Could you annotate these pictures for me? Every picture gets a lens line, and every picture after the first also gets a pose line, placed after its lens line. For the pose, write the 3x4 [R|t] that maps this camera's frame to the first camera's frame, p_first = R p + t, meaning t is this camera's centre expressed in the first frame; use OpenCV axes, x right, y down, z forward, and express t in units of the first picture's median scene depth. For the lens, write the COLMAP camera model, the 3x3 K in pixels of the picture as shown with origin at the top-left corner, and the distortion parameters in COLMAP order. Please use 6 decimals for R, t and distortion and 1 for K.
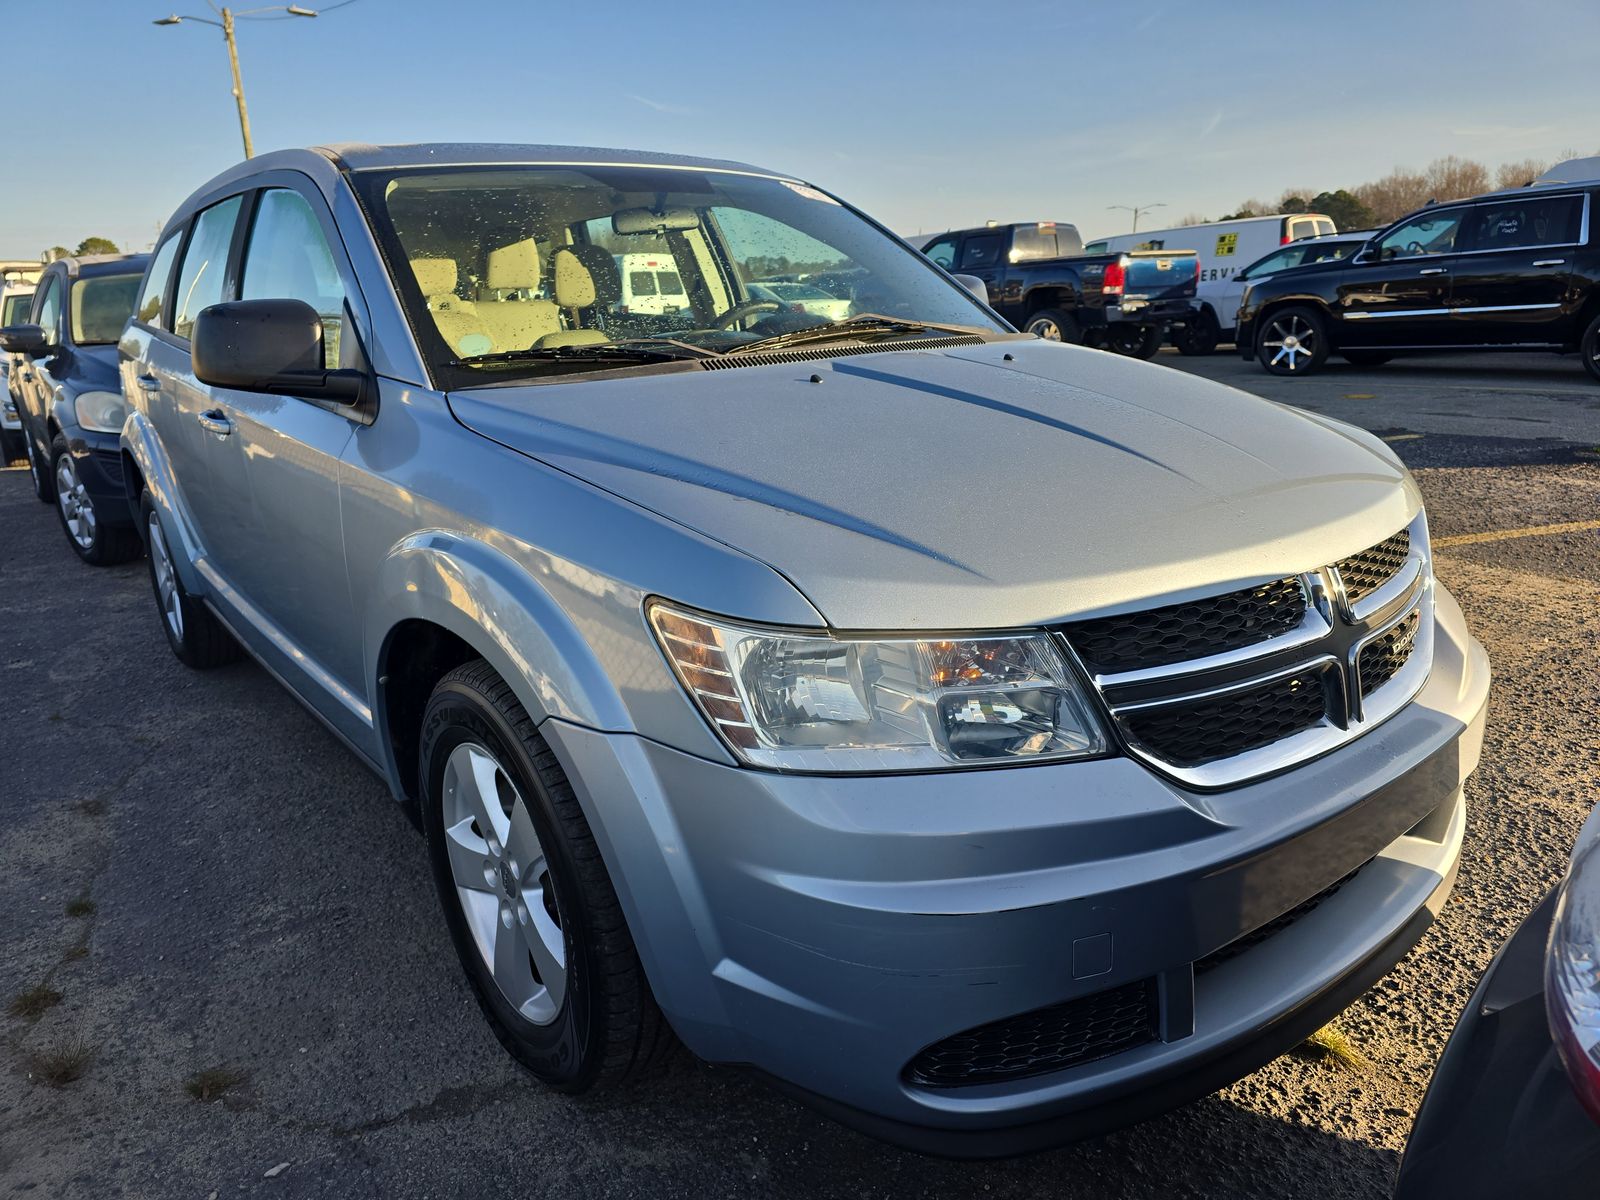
lens RADIAL K [[1059.4, 0, 800.0], [0, 1059.4, 600.0], [0, 0, 1]] dist [0.008643, -0.000701]
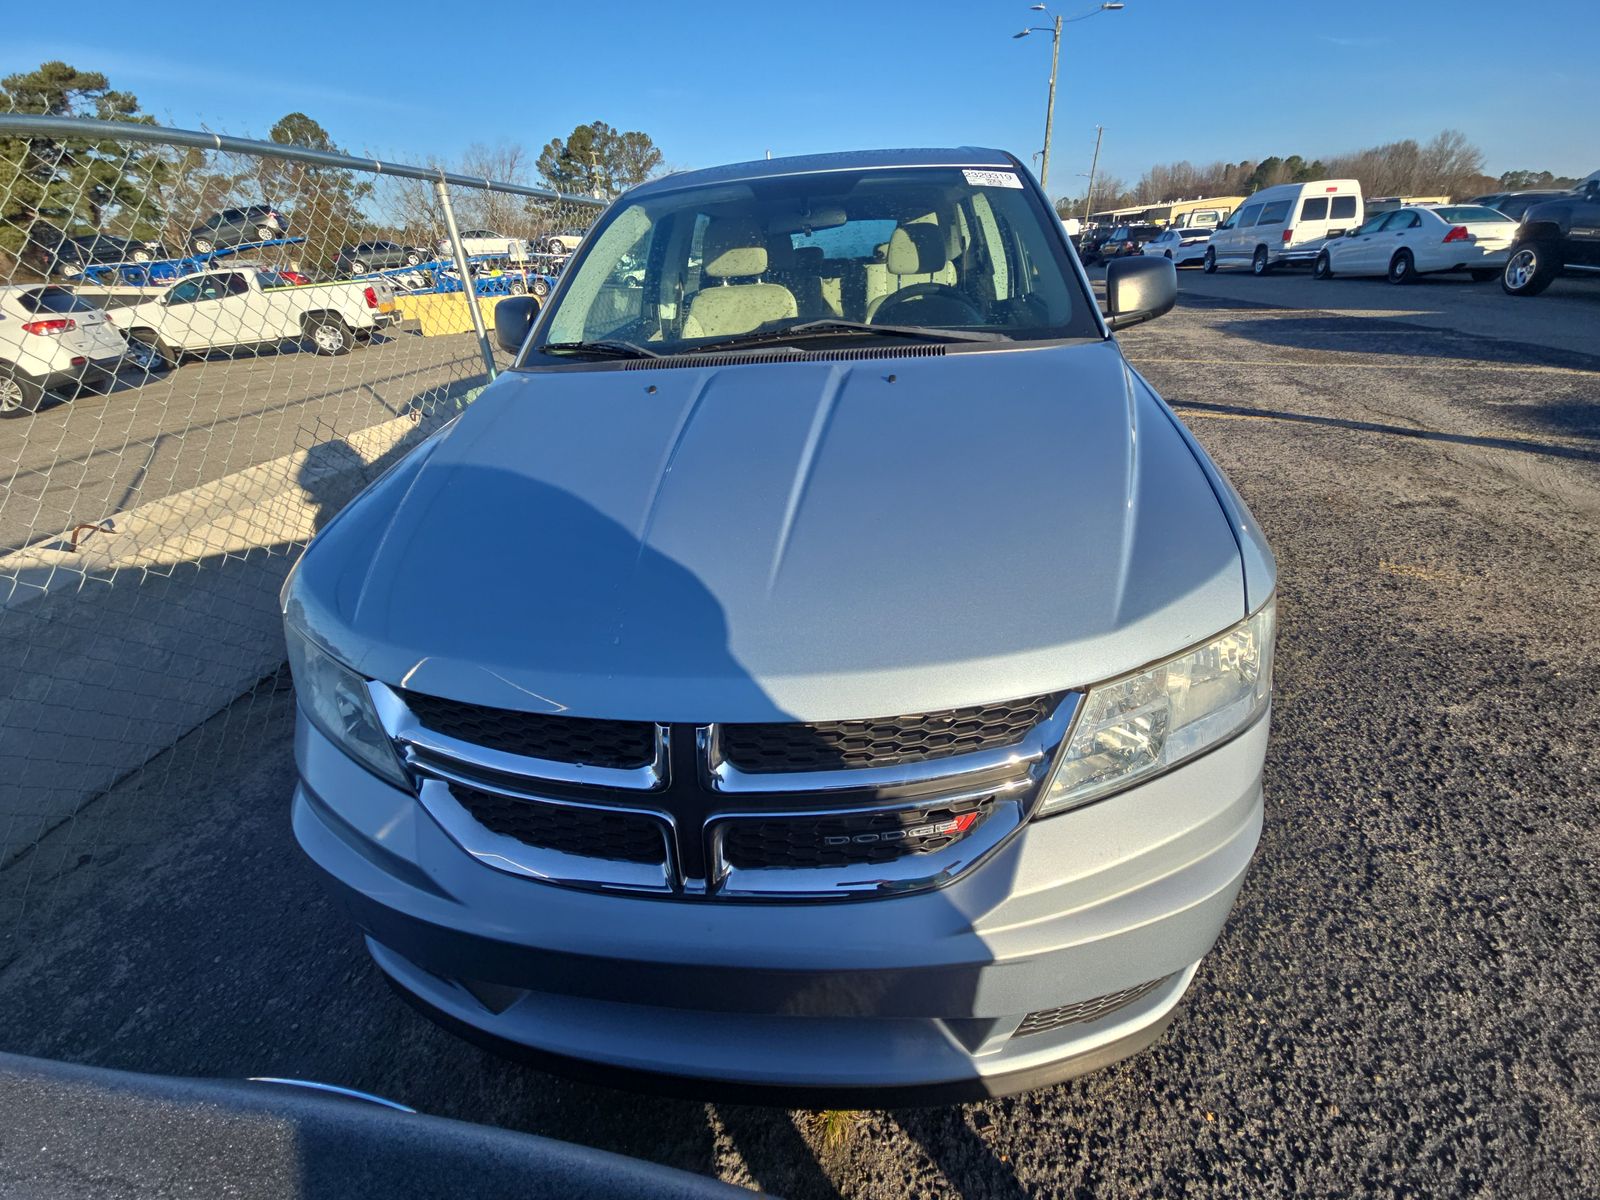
lens RADIAL K [[633.4, 0, 800.0], [0, 633.4, 600.0], [0, 0, 1]] dist [-0.001587, -0.000420]
pose [[0.716829, 0.327319, -0.615645, 0.462968], [-0.161119, 0.936825, 0.310481, -0.168260], [0.678378, -0.123370, 0.724281, 0.385963]]
